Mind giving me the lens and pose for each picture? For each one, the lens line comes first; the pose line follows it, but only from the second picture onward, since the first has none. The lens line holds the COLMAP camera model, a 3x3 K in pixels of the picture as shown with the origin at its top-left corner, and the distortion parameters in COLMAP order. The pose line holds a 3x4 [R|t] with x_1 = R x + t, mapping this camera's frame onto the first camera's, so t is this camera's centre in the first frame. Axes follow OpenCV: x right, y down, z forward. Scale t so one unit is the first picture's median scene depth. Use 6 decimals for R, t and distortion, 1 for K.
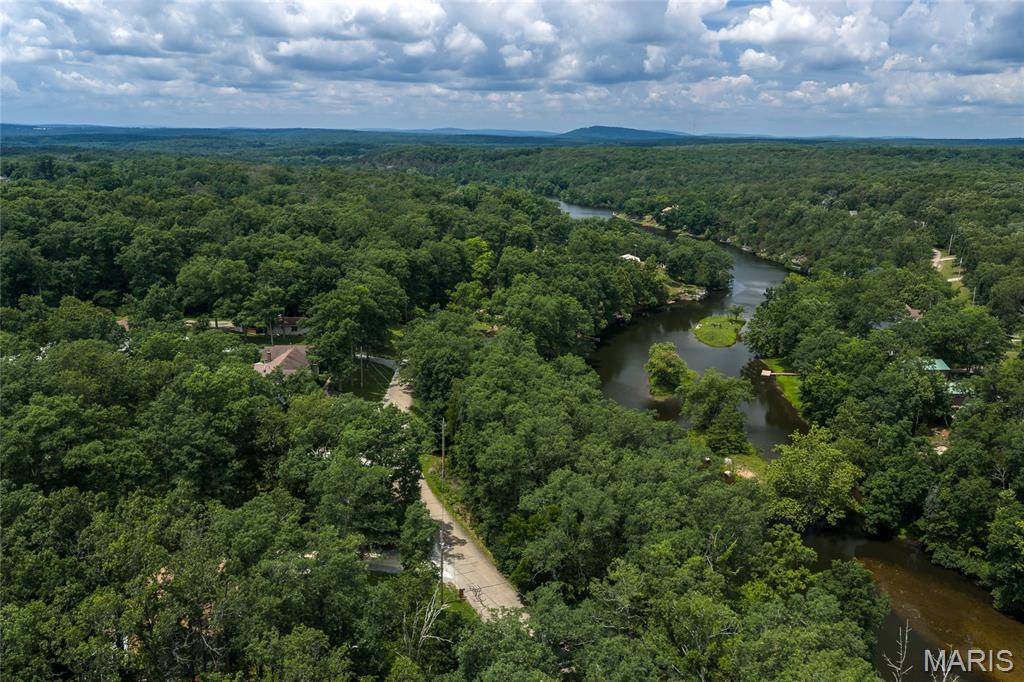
lens RADIAL K [[841.1, 0, 512.0], [0, 841.1, 341.0], [0, 0, 1]] dist [0.031576, -0.062060]
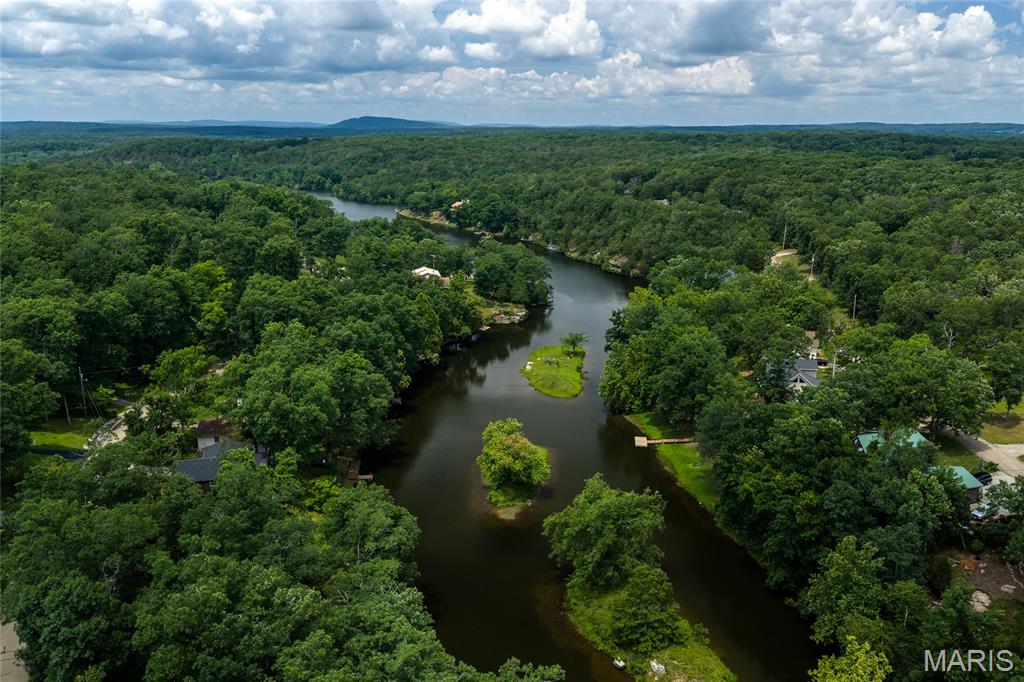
lens RADIAL K [[841.1, 0, 512.0], [0, 841.1, 341.0], [0, 0, 1]] dist [0.031576, -0.062060]
pose [[0.965840, -0.072567, 0.248770, 0.013095], [0.070014, 0.997363, 0.019107, -0.033994], [-0.249500, -0.001037, 0.968374, 0.171103]]
